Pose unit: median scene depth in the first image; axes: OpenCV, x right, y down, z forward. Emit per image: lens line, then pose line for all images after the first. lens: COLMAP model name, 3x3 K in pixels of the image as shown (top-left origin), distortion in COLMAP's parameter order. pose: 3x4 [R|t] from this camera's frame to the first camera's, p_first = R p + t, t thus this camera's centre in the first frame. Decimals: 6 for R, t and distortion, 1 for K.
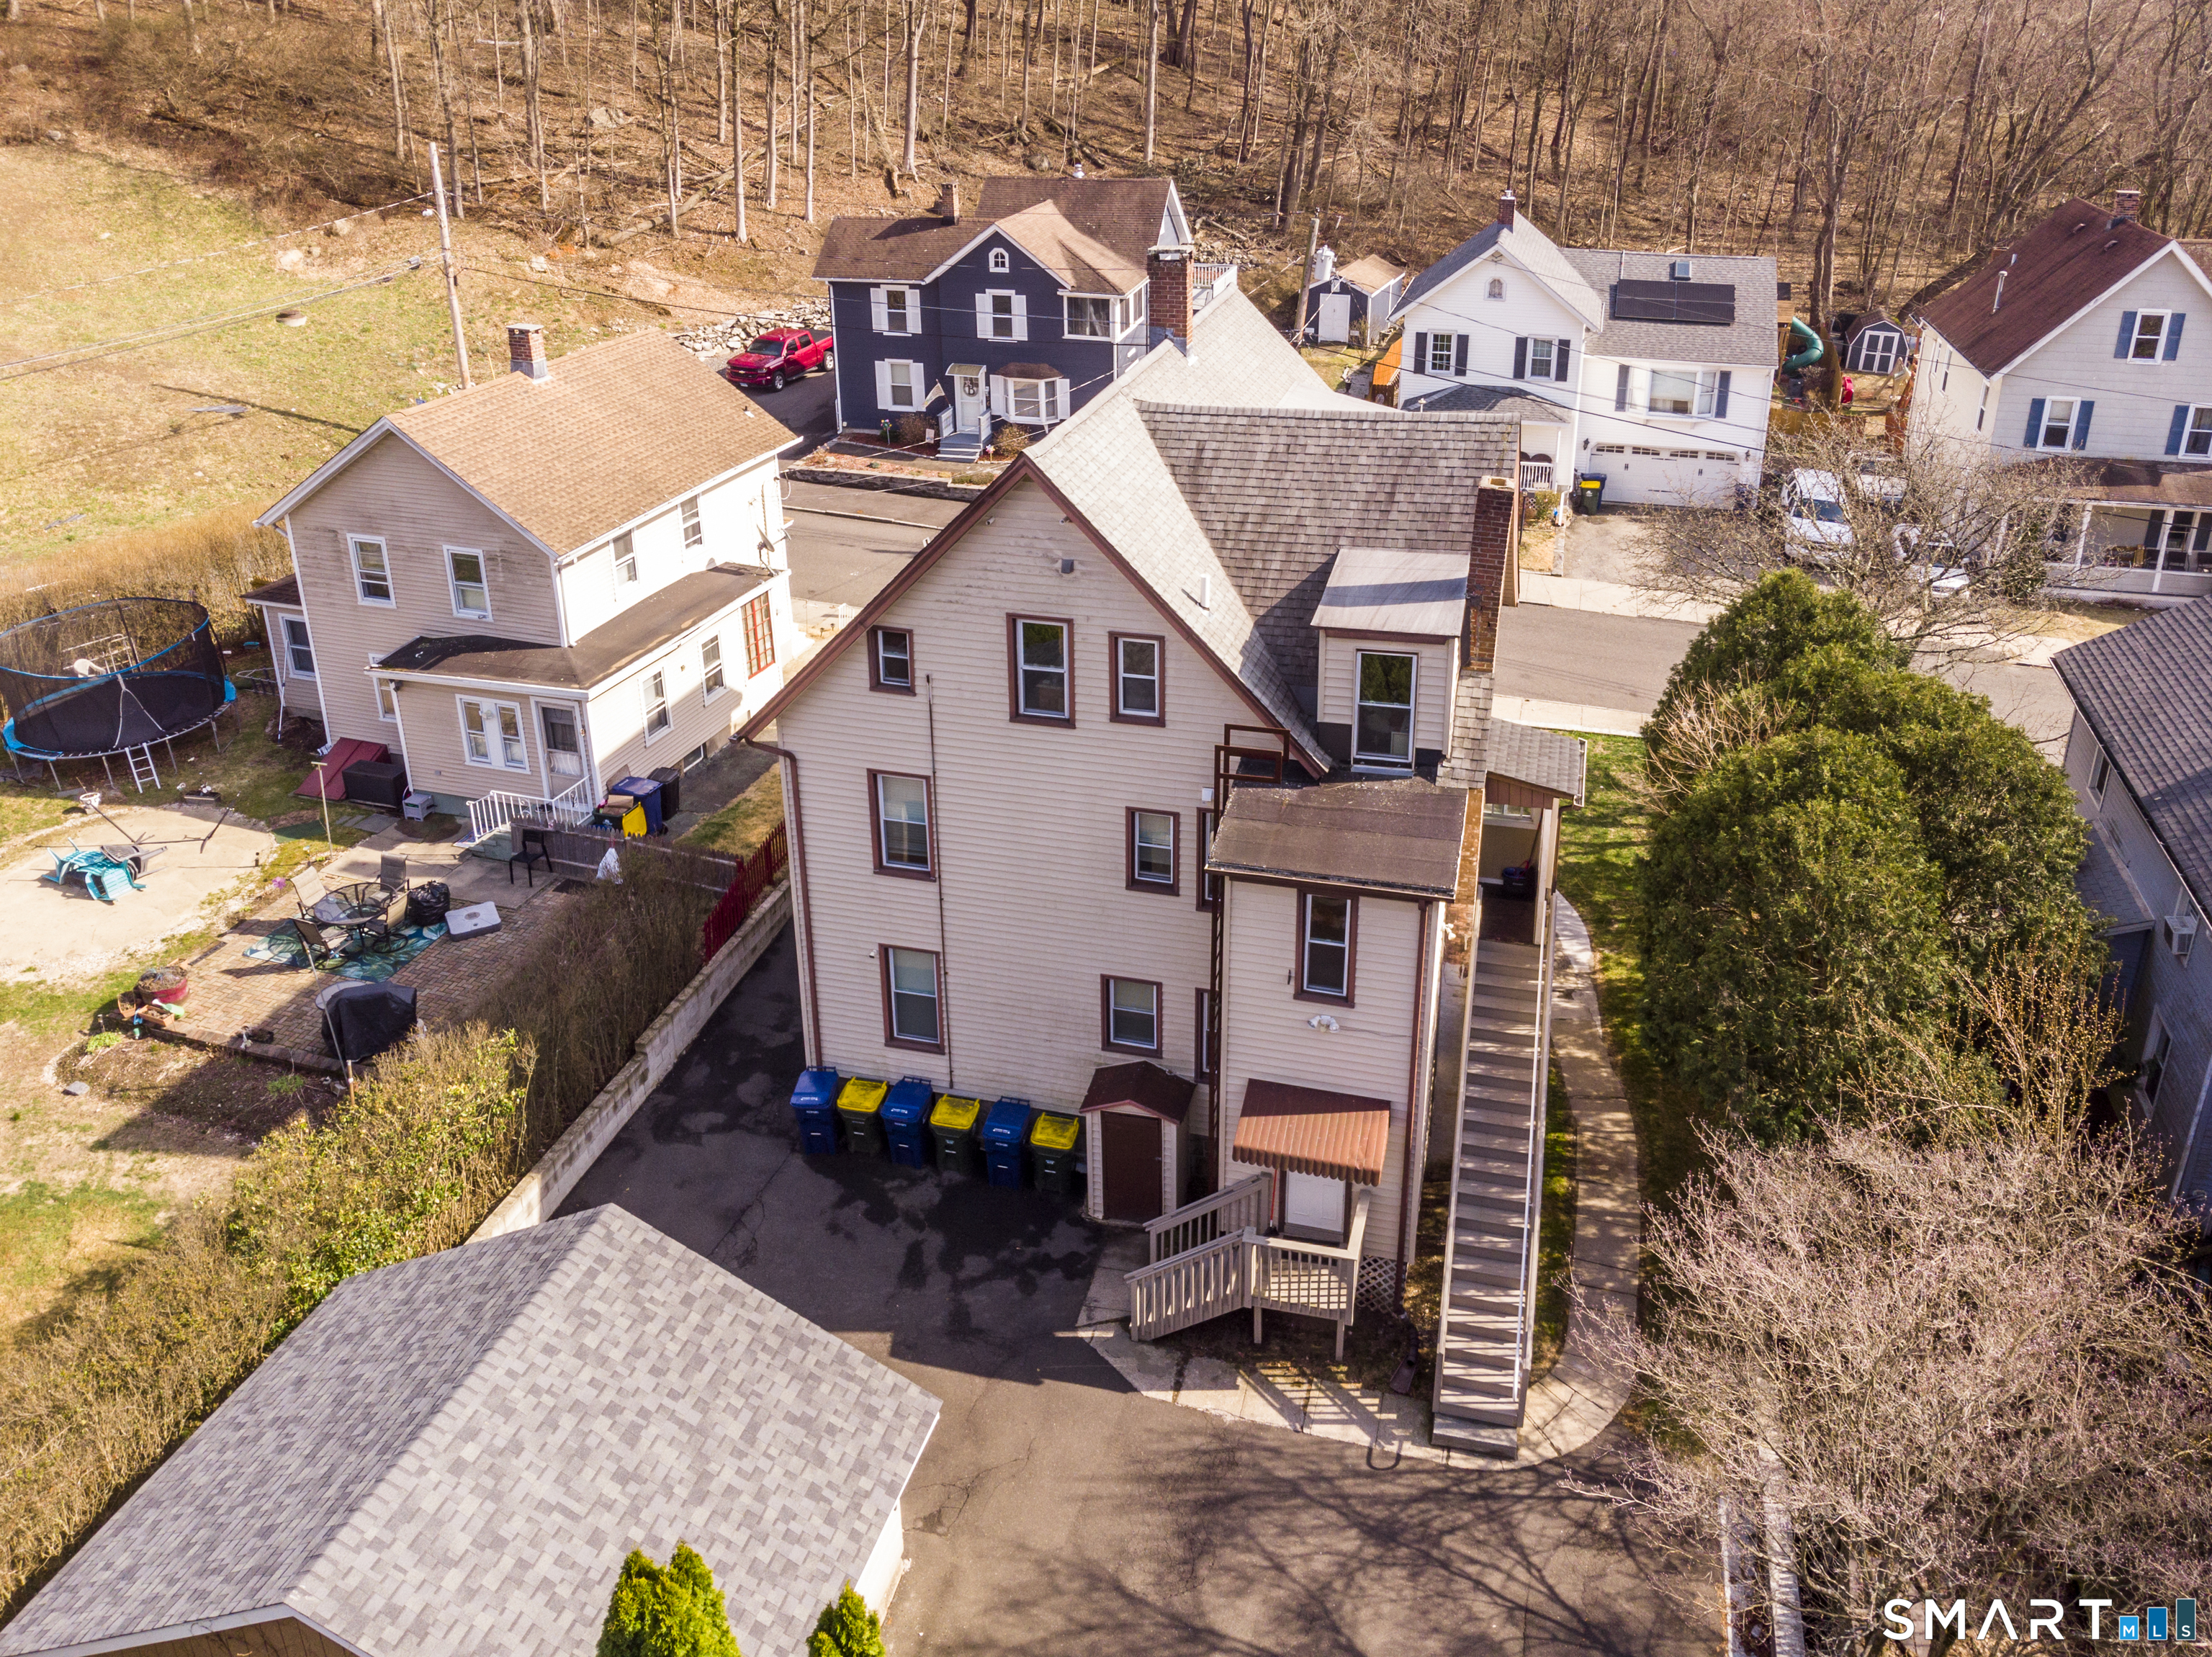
lens RADIAL K [[1693.9, 0, 1147.1], [0, 1693.9, 646.5], [0, 0, 1]] dist [0.007905, 0.003789]
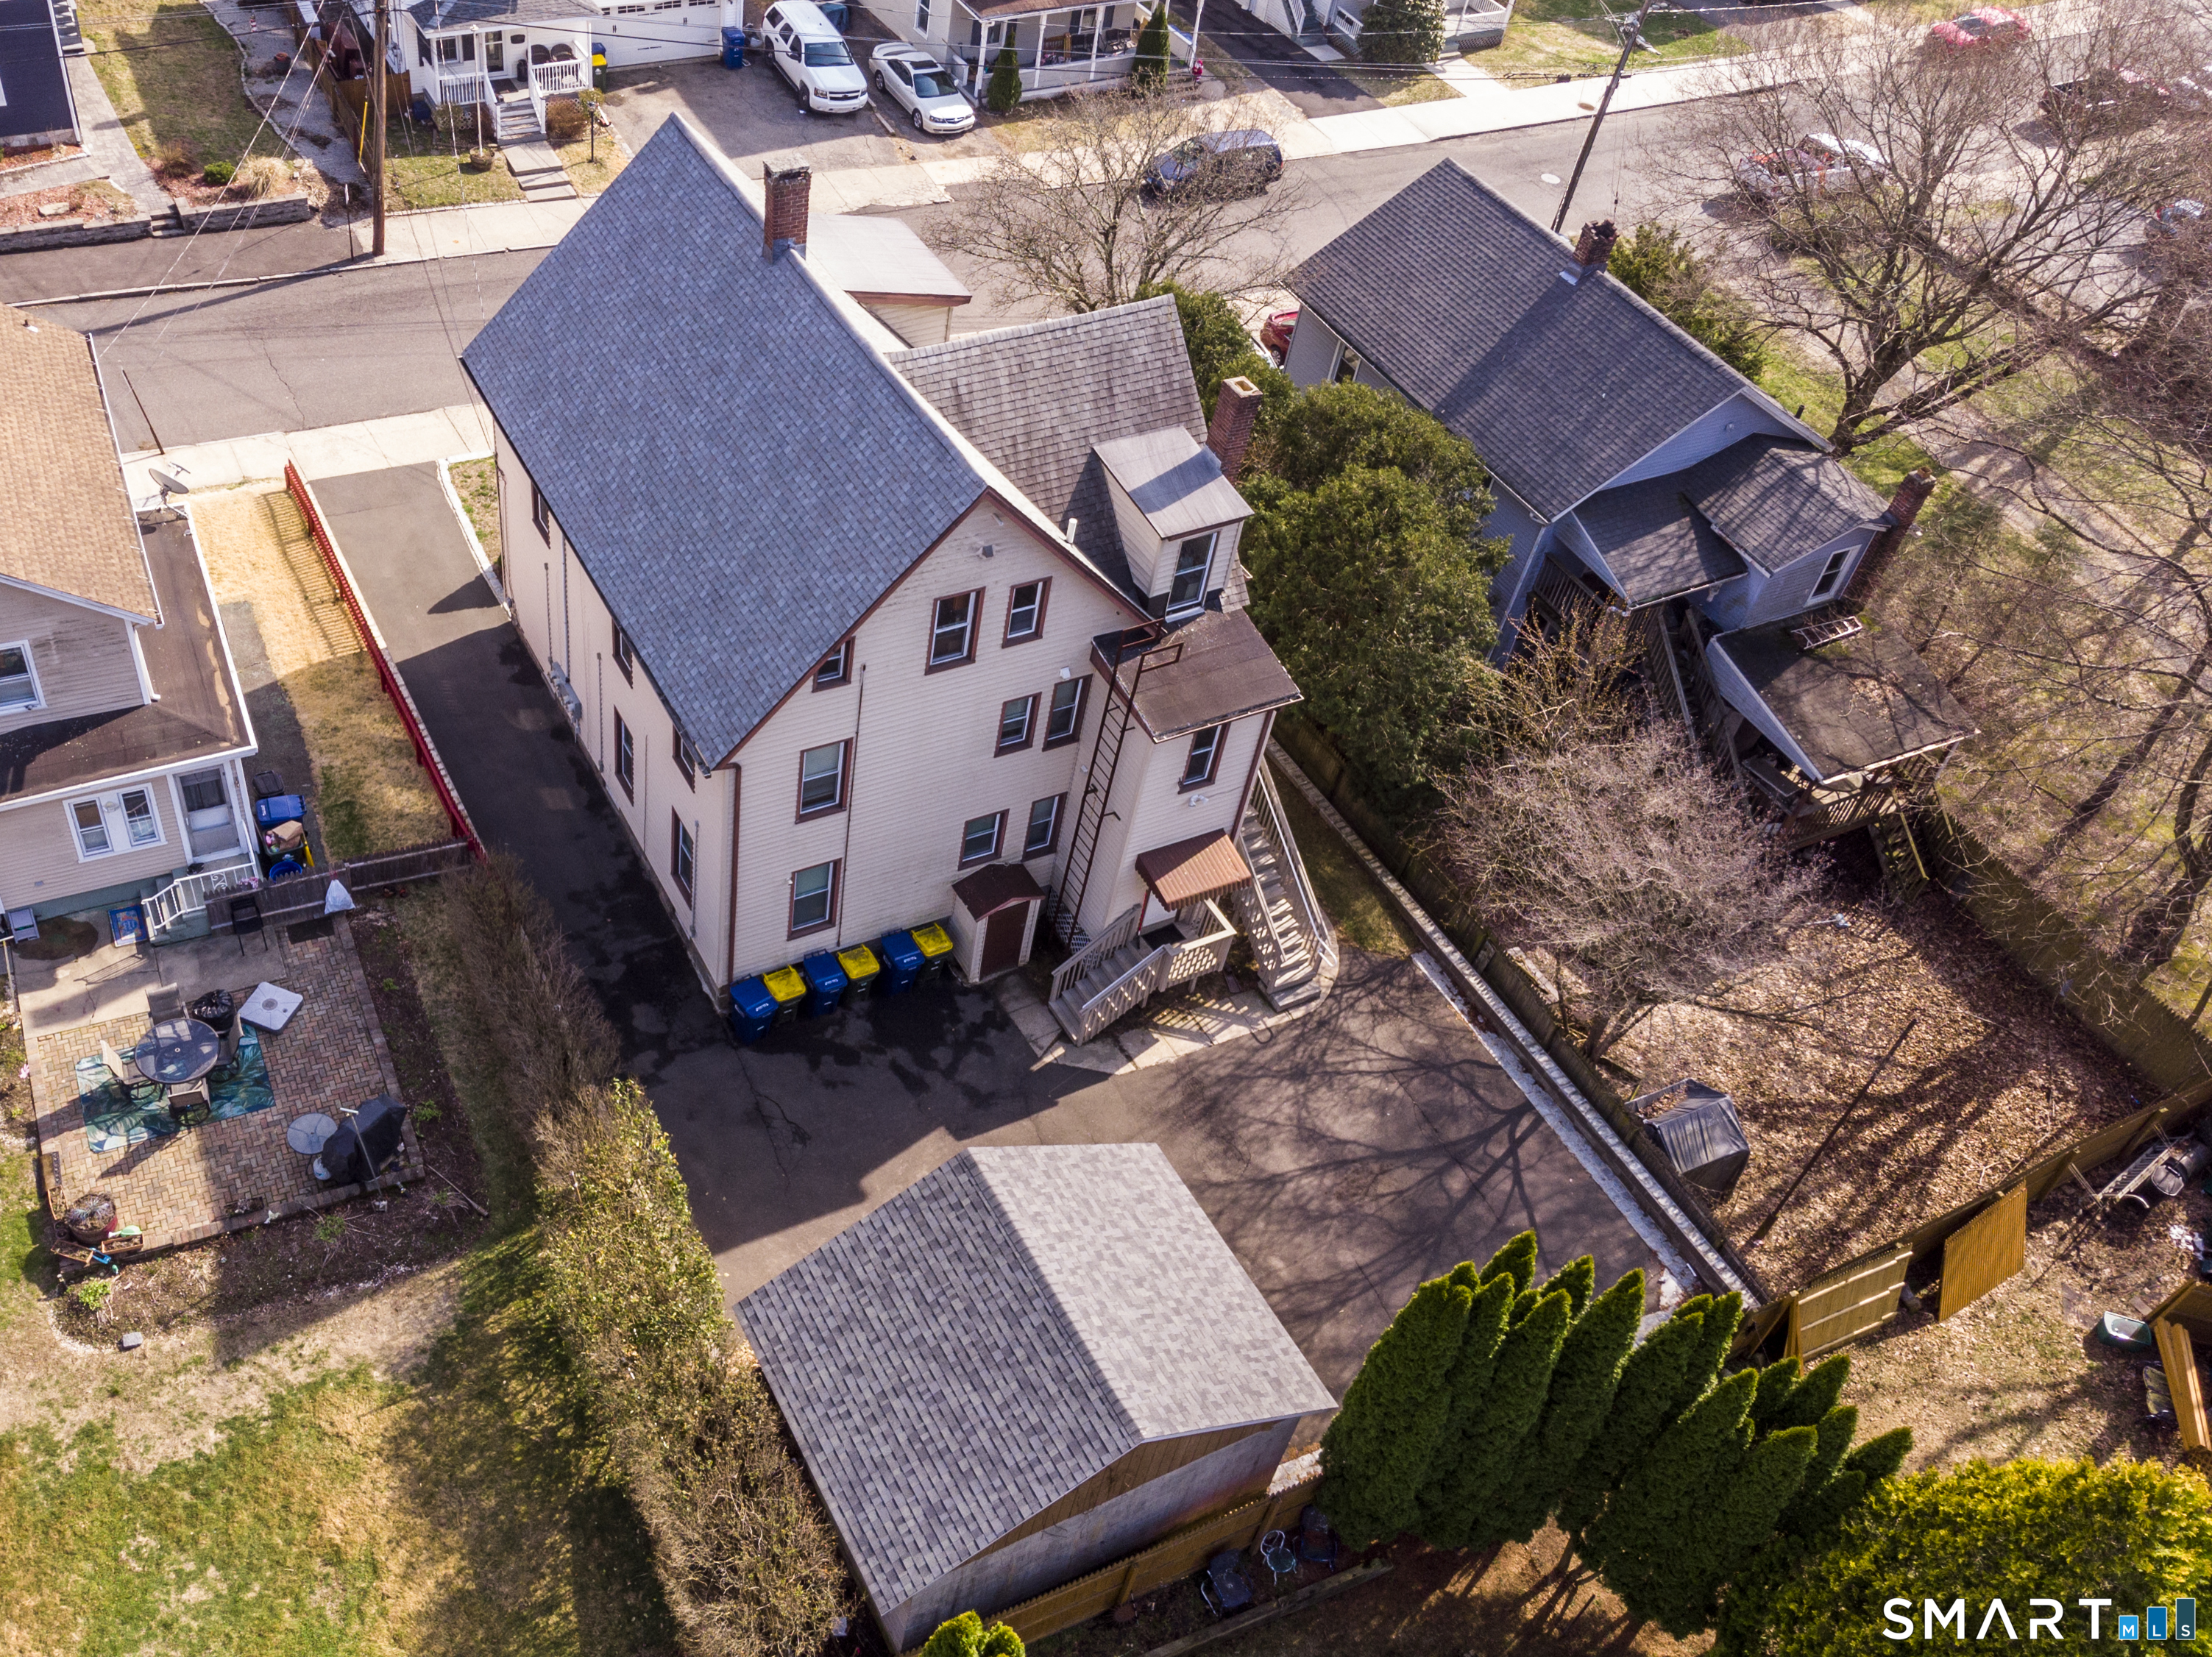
lens RADIAL K [[1976.0, 0, 895.9], [0, 1976.0, 828.2], [0, 0, 1]] dist [0.002049, -0.002472]
pose [[0.753971, -0.413682, 0.510289, -0.612117], [0.160870, 0.869427, 0.467138, -0.369006], [-0.636906, -0.270118, 0.722072, -0.015073]]
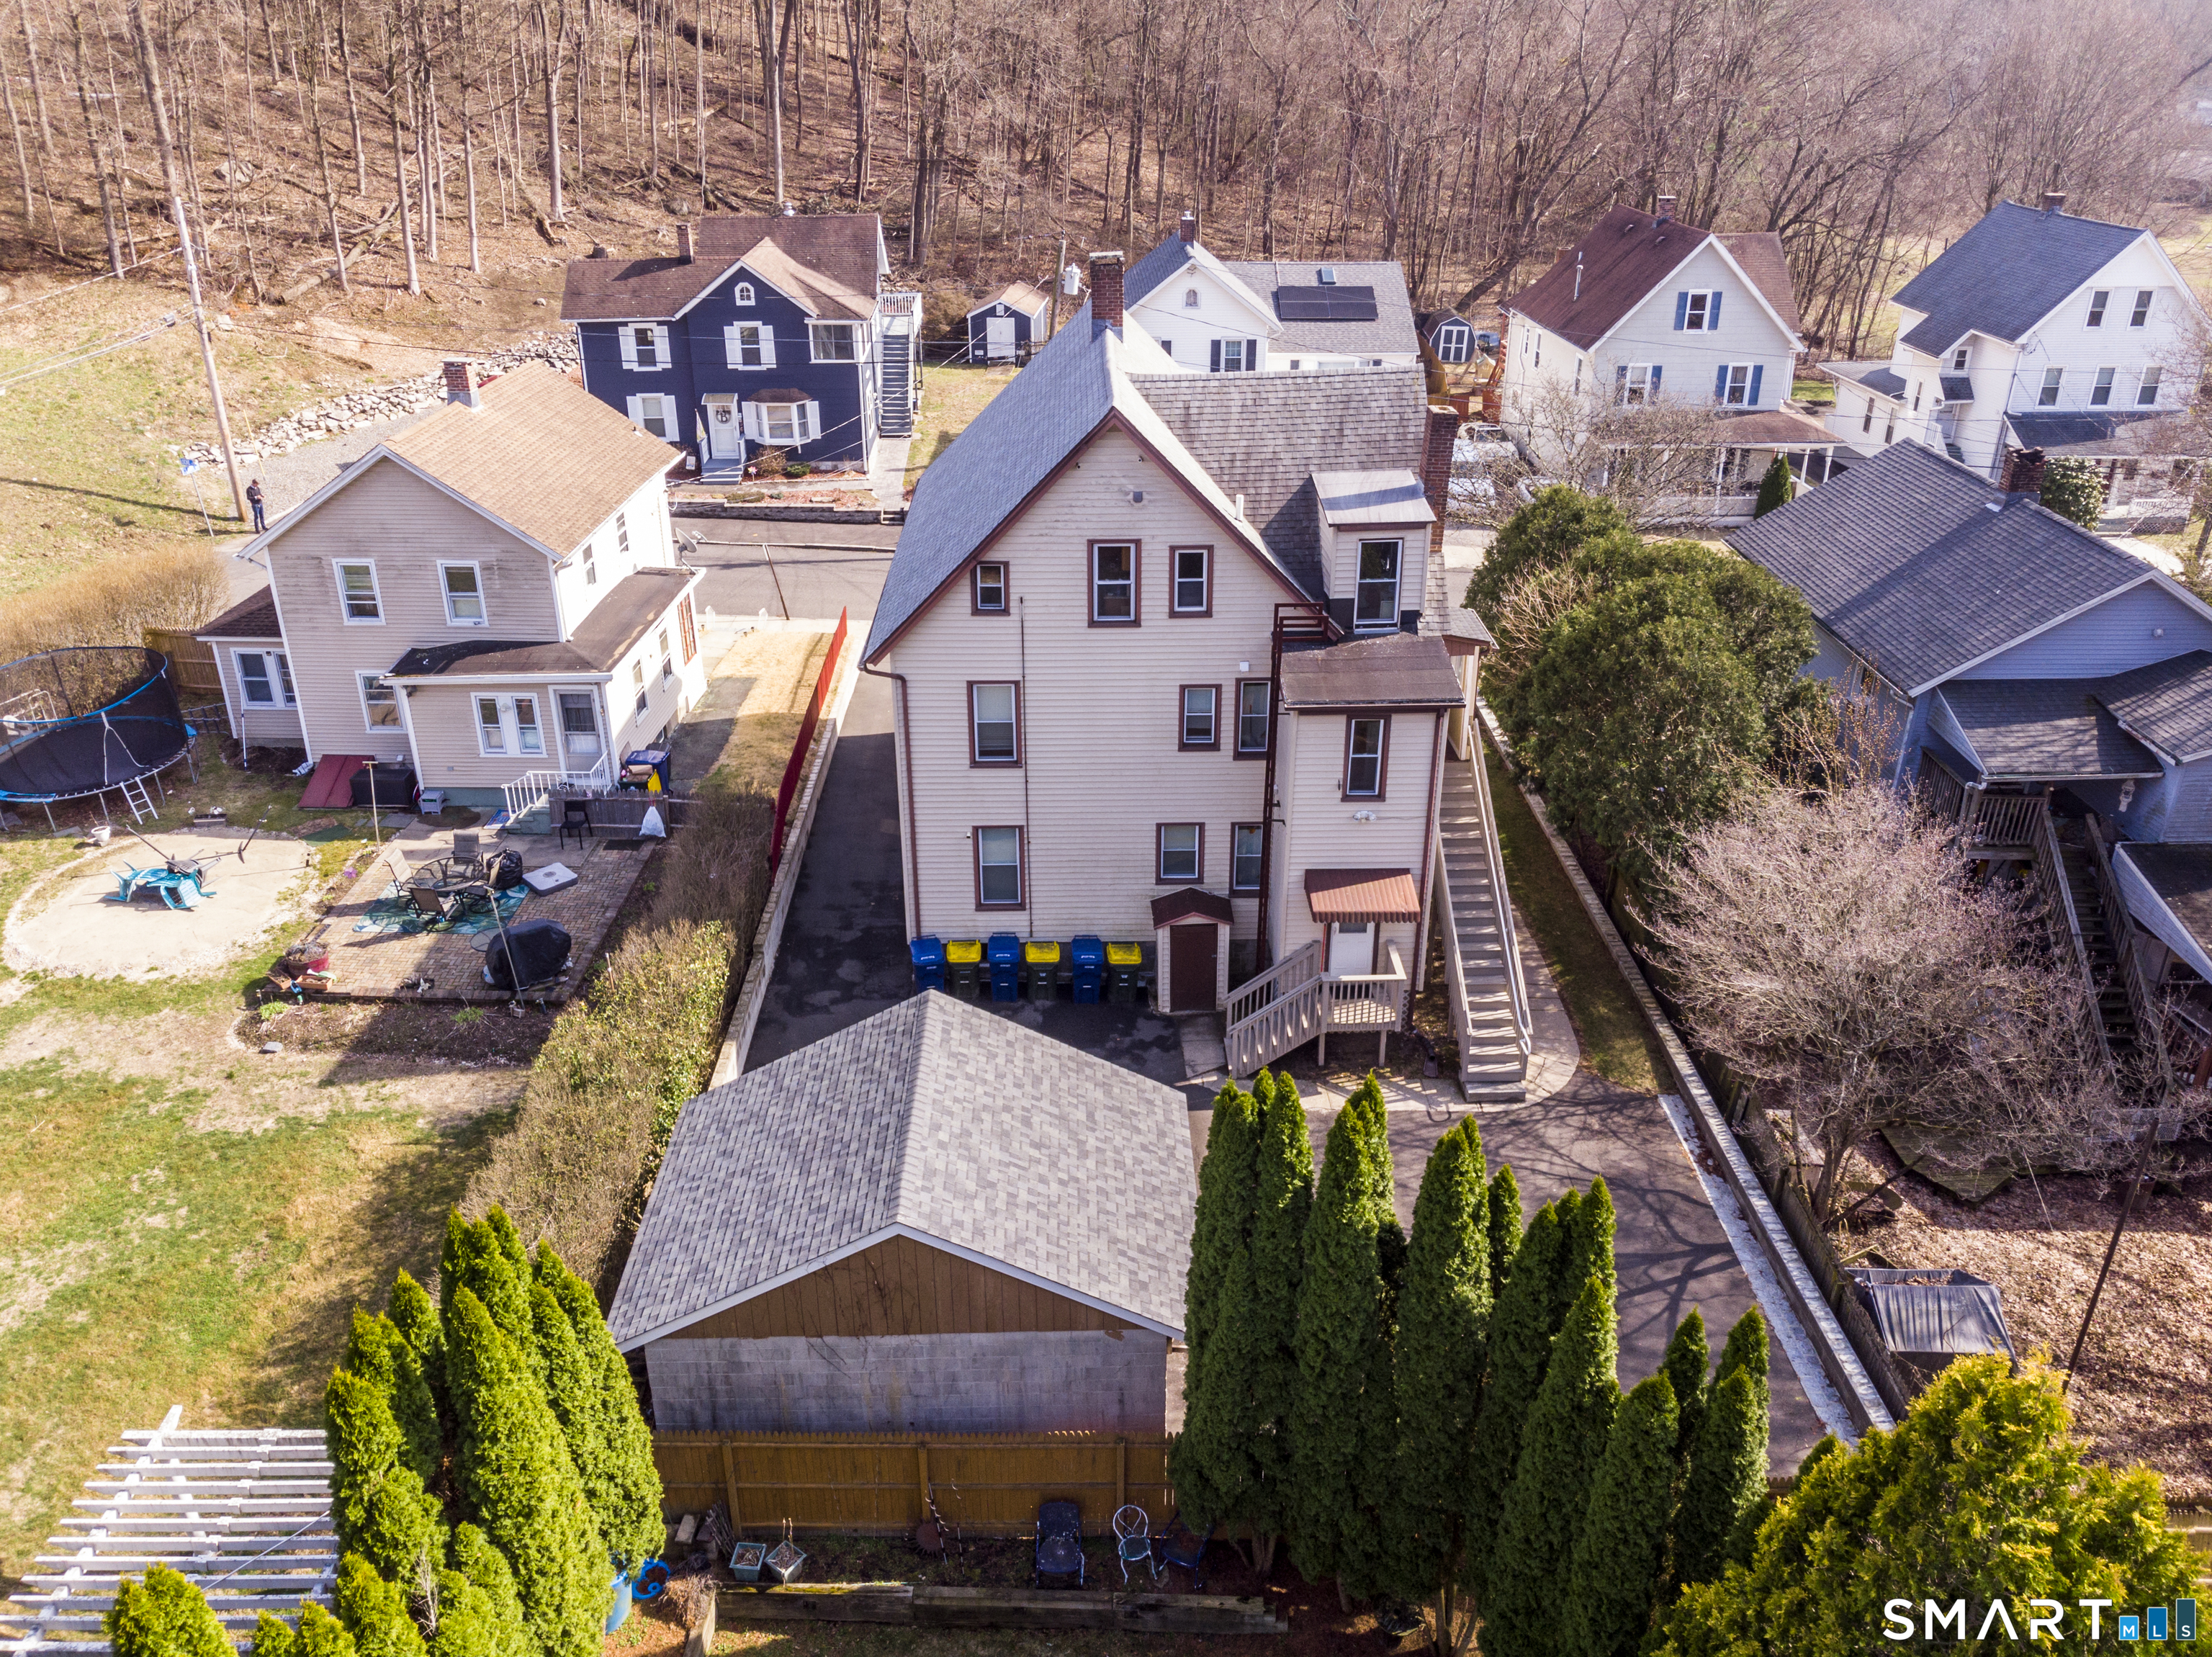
lens RADIAL K [[1643.1, 0, 1107.5], [0, 1643.1, 789.5], [0, 0, 1]] dist [-0.011059, 0.040683]
pose [[0.962648, -0.119148, 0.243130, -0.275059], [0.103555, 0.991717, 0.075981, 0.052328], [-0.250169, -0.047965, 0.967013, -0.149948]]
